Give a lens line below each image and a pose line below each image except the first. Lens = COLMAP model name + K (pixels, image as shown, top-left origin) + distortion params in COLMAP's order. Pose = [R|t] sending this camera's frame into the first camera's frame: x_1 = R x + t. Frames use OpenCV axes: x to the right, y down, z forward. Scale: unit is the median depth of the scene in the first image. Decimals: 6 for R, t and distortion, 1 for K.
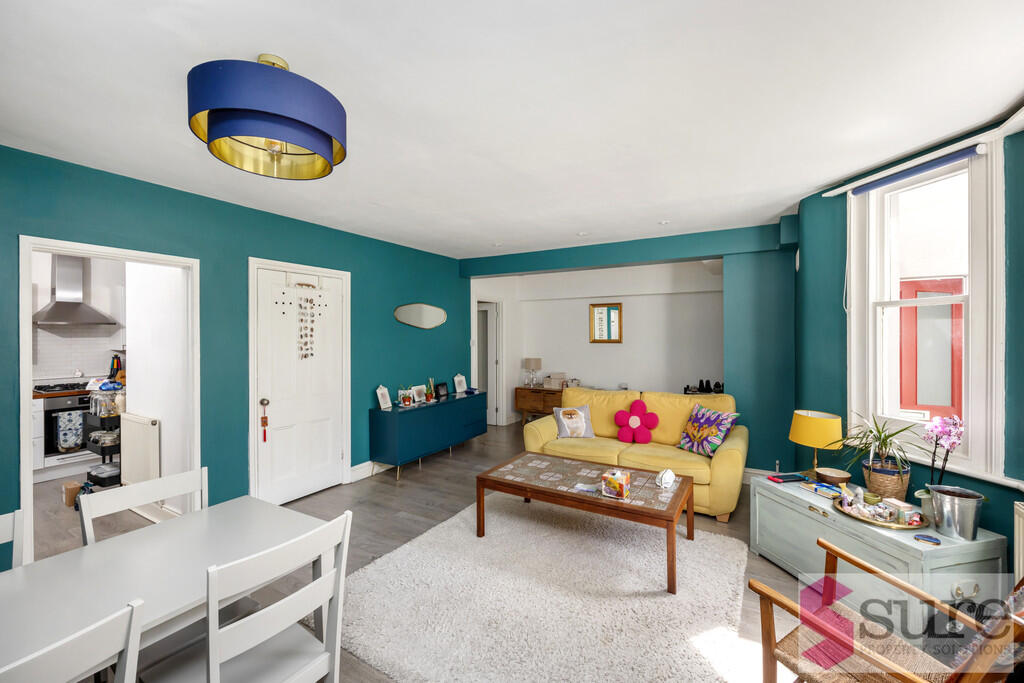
lens RADIAL K [[412.4, 0, 513.8], [0, 412.4, 338.5], [0, 0, 1]] dist [0.000219, 0.000042]
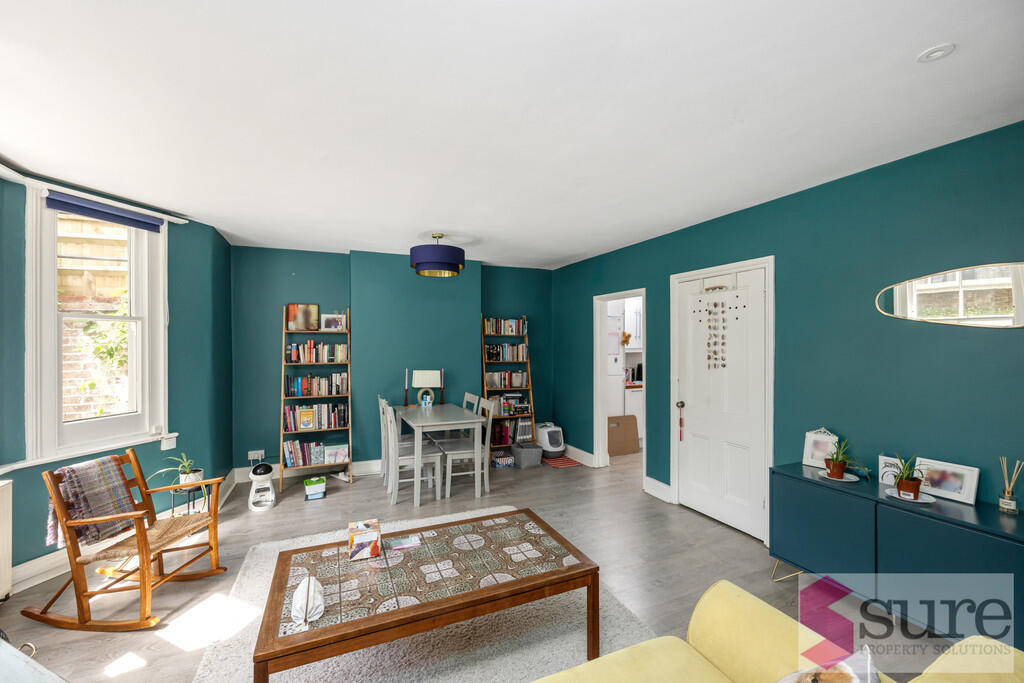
lens RADIAL K [[412.4, 0, 511.3], [0, 412.4, 342.0], [0, 0, 1]] dist [0.000219, 0.000042]
pose [[-0.581209, 0.001006, -0.813754, 0.498621], [-0.005061, 0.999975, 0.004850, -0.012972], [0.813739, 0.006937, -0.581189, 1.164625]]
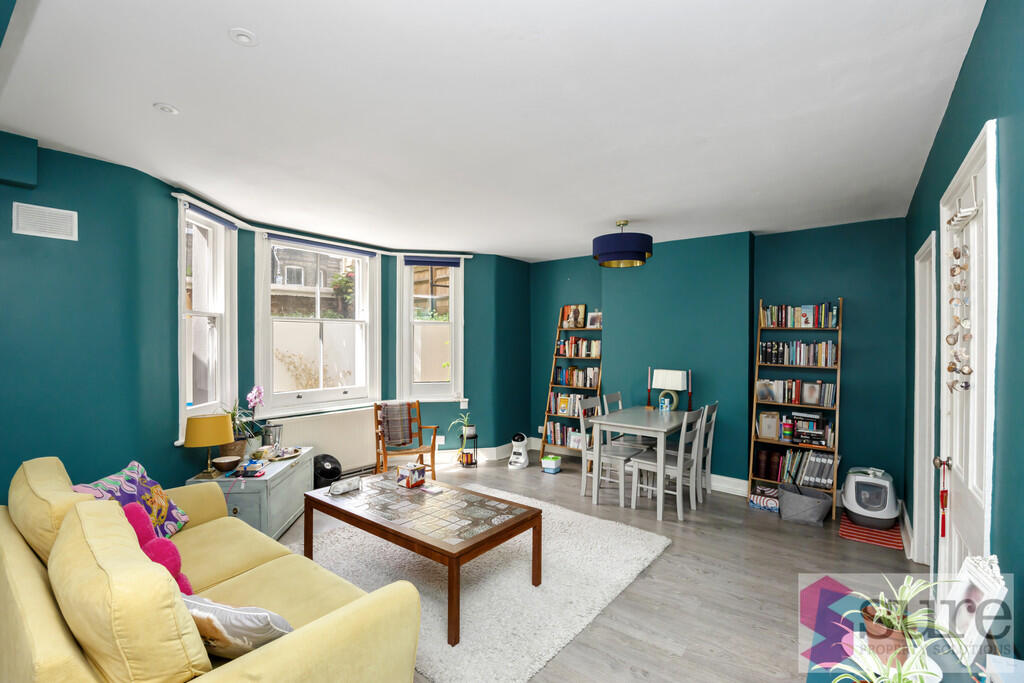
lens RADIAL K [[465.8, 0, 508.9], [0, 465.8, 341.0], [0, 0, 1]] dist [-0.011532, -0.000181]
pose [[-0.992272, -0.002212, 0.124060, -0.111168], [-0.001338, 0.999974, 0.007128, -0.006156], [-0.124073, 0.006907, -0.992249, 1.525355]]
